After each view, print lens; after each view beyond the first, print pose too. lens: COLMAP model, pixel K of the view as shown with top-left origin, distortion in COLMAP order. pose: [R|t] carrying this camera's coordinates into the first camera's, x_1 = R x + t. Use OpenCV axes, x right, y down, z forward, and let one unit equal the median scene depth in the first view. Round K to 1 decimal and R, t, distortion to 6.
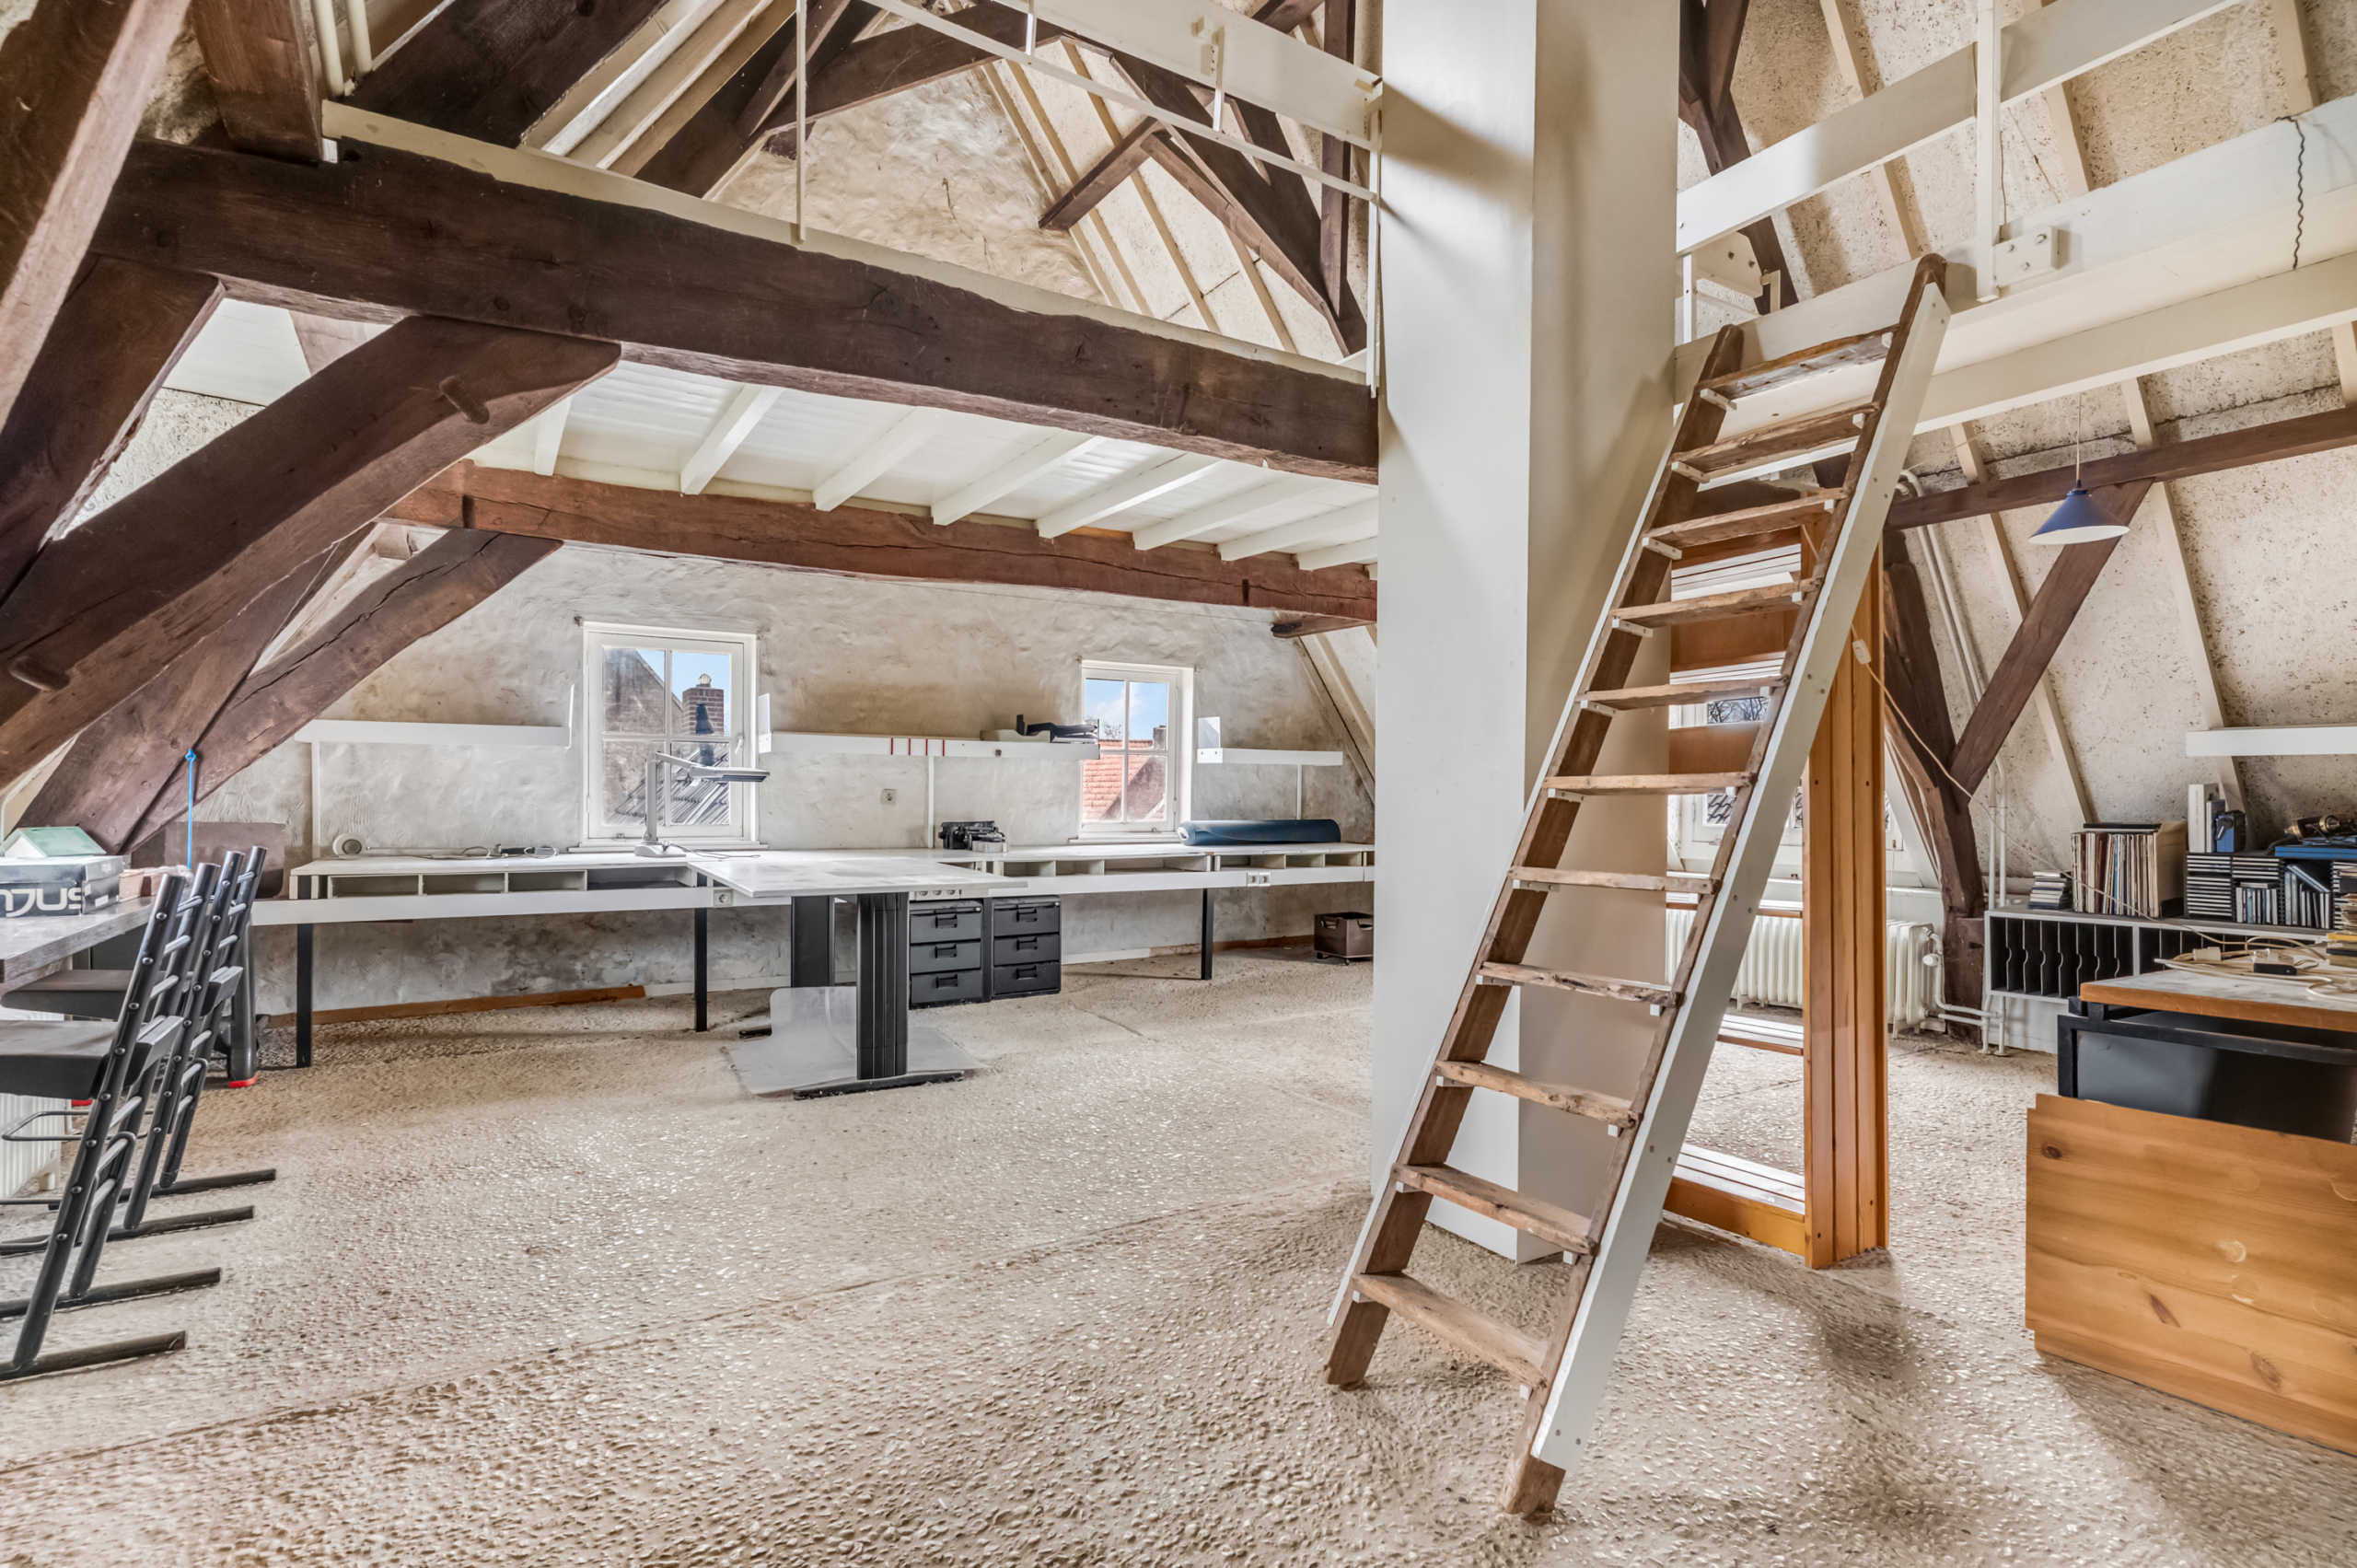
lens RADIAL K [[1139.9, 0, 1180.0], [0, 1139.9, 800.6], [0, 0, 1]] dist [0.001052, 0.000656]
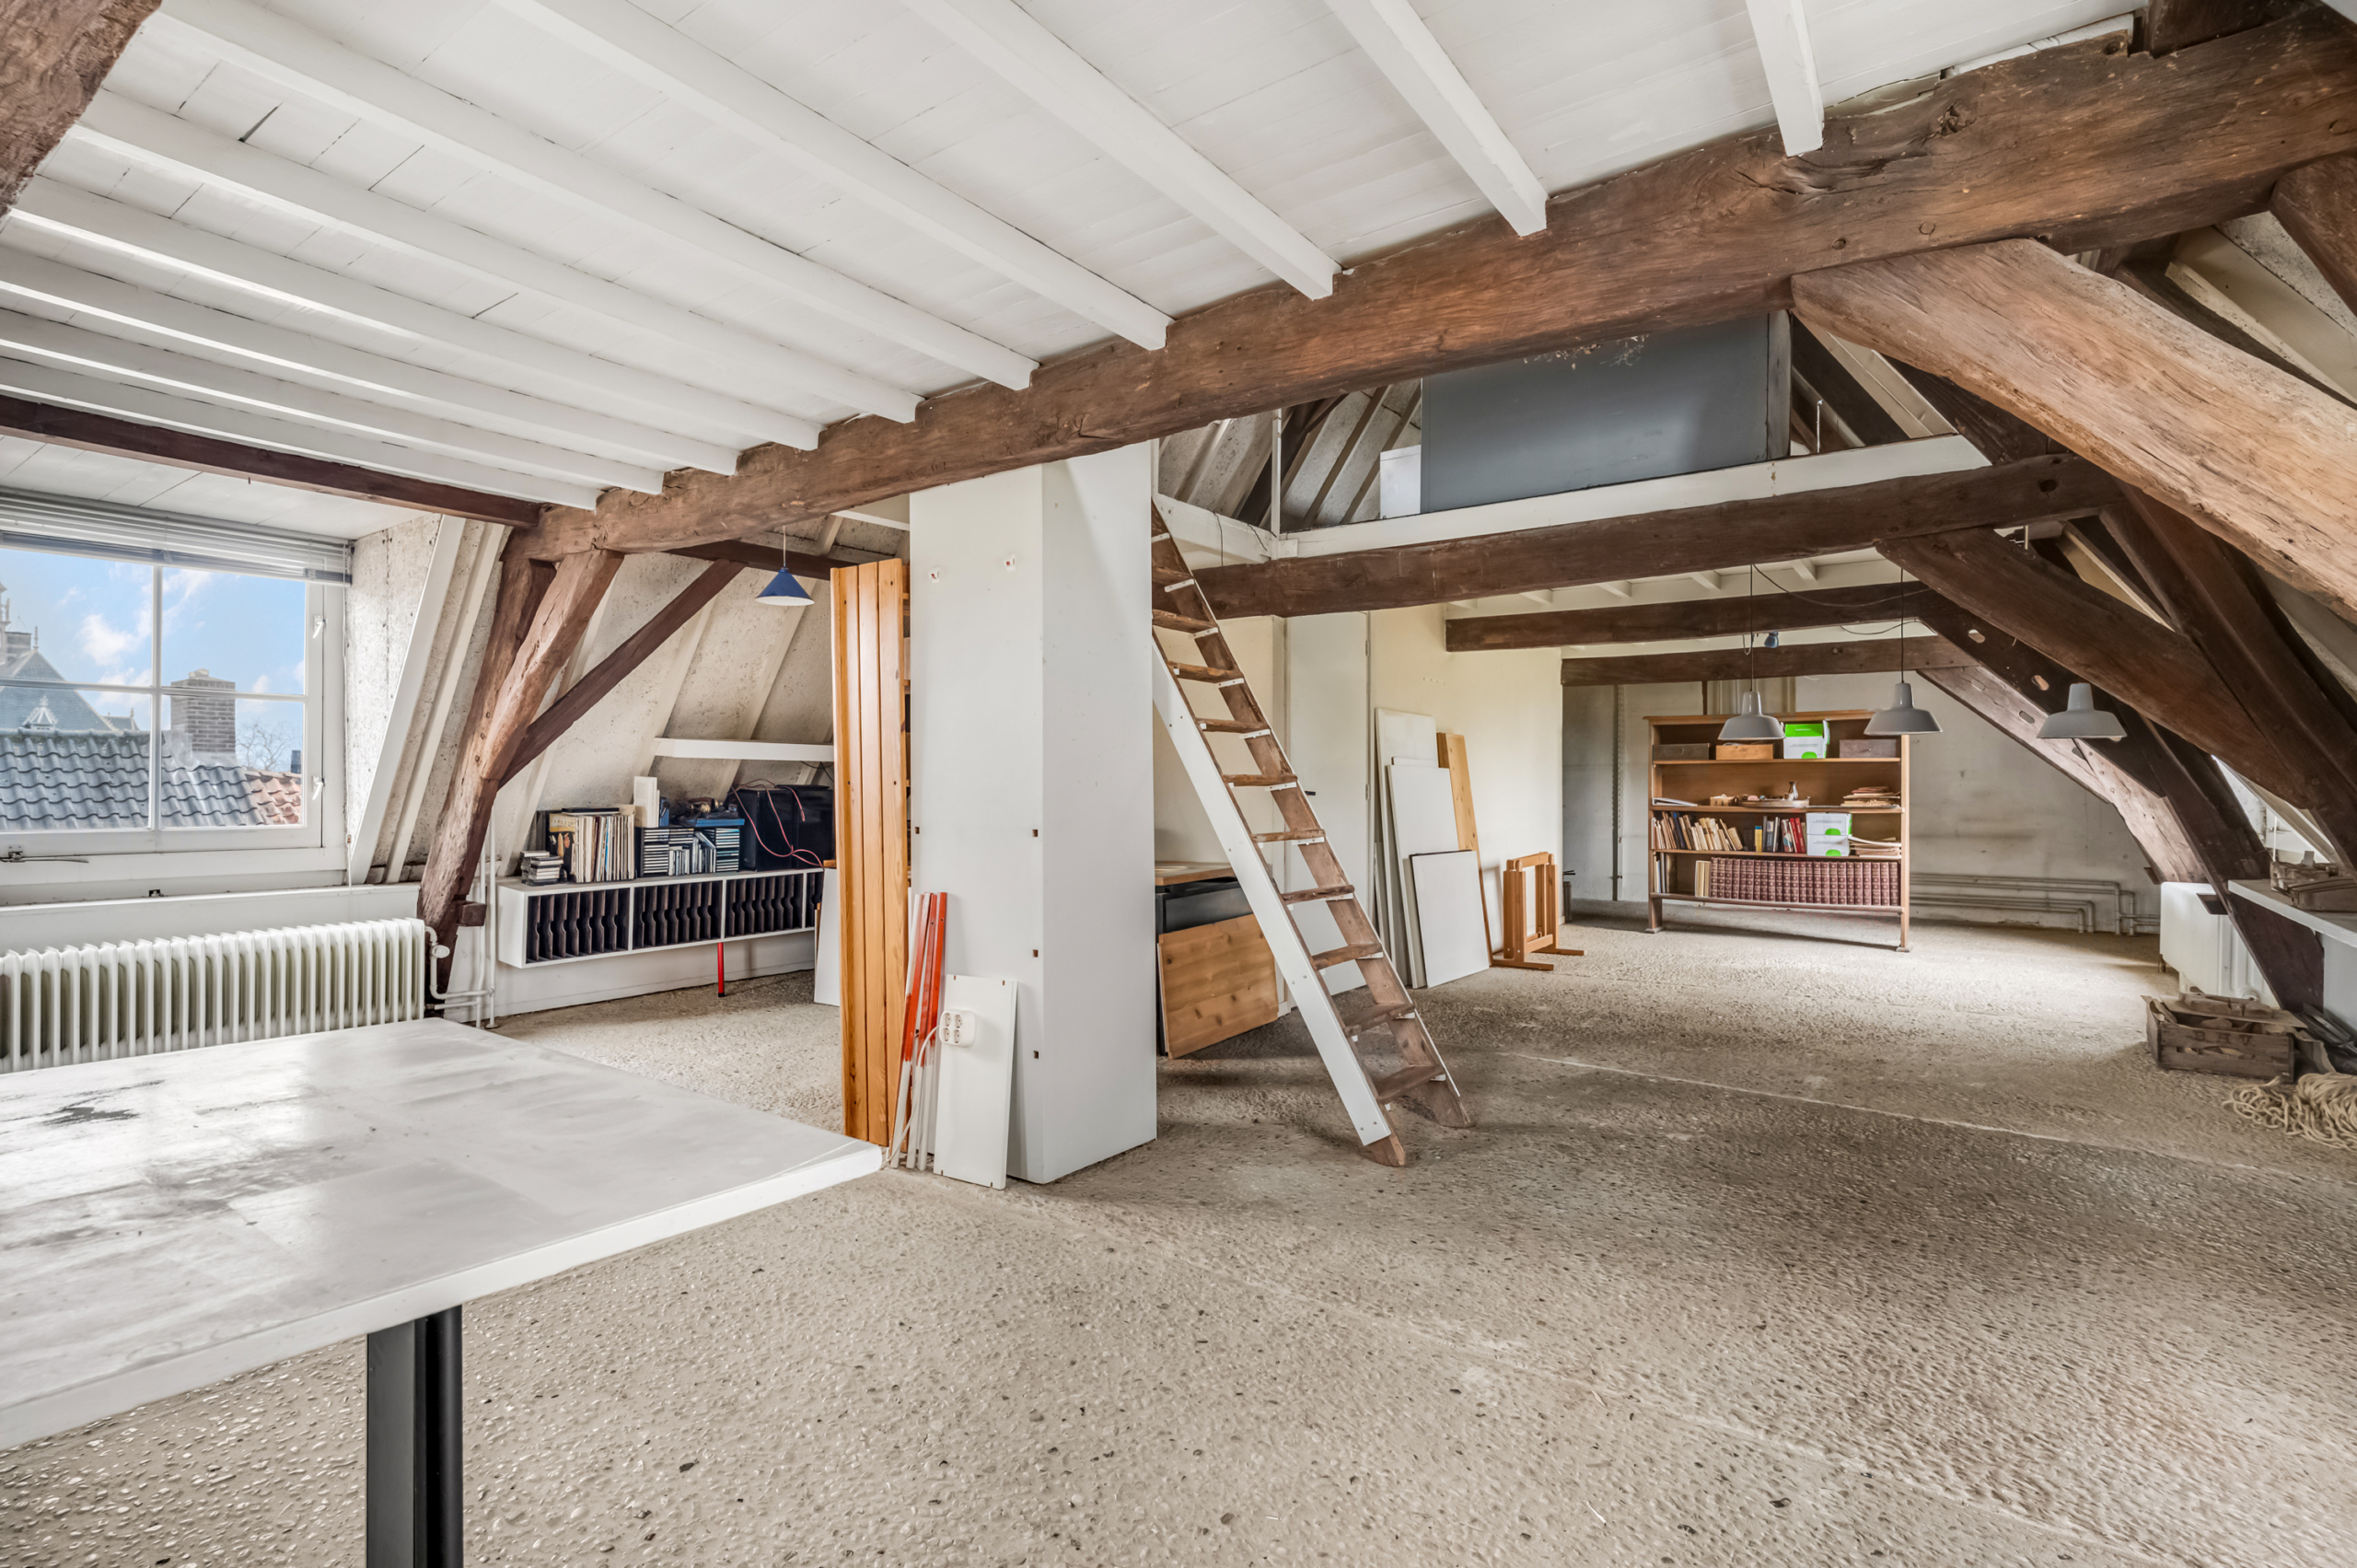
lens RADIAL K [[1139.9, 0, 1175.9], [0, 1139.9, 785.0], [0, 0, 1]] dist [0.001052, 0.000656]
pose [[-0.381134, -0.004602, 0.924508, -0.427481], [0.002441, 0.999979, 0.005984, -0.008033], [-0.924516, 0.004537, -0.381115, 0.669713]]
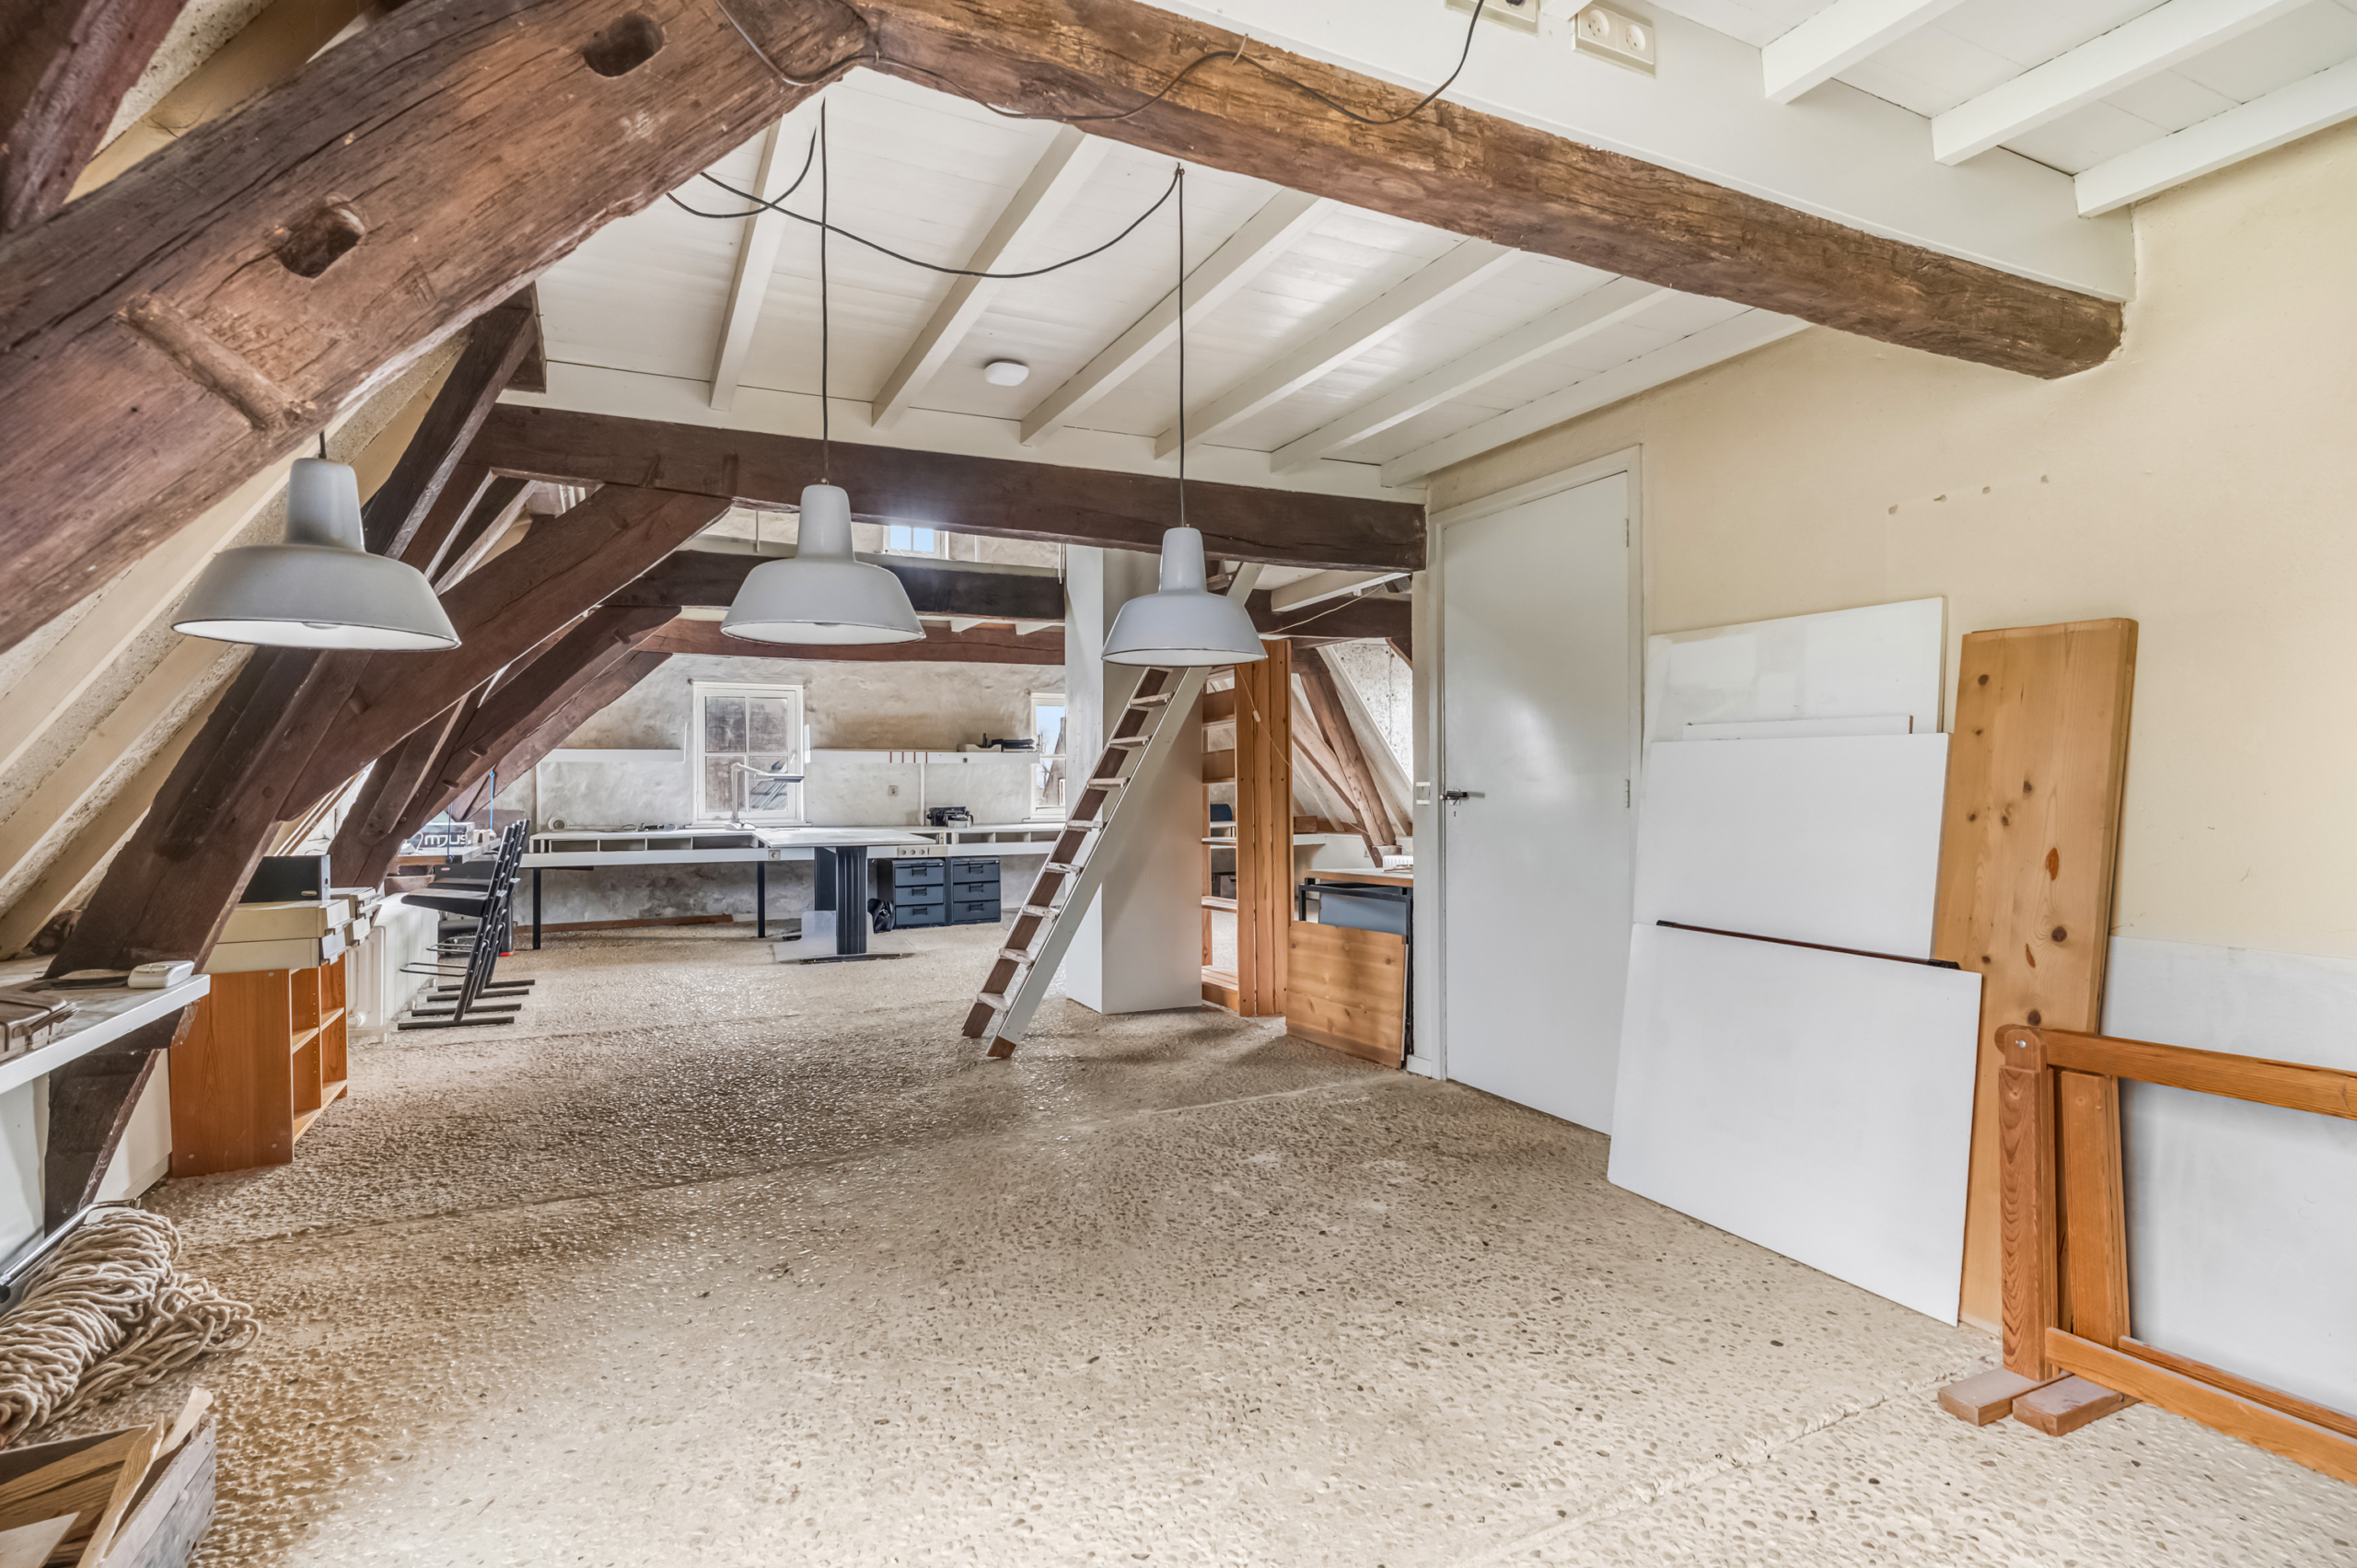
lens RADIAL K [[1139.9, 0, 1174.4], [0, 1139.9, 775.7], [0, 0, 1]] dist [0.001052, 0.000656]
pose [[0.993789, -0.012013, -0.110627, 0.314455], [0.010440, 0.999836, -0.014783, 0.003039], [0.110786, 0.013536, 0.993752, -0.497290]]
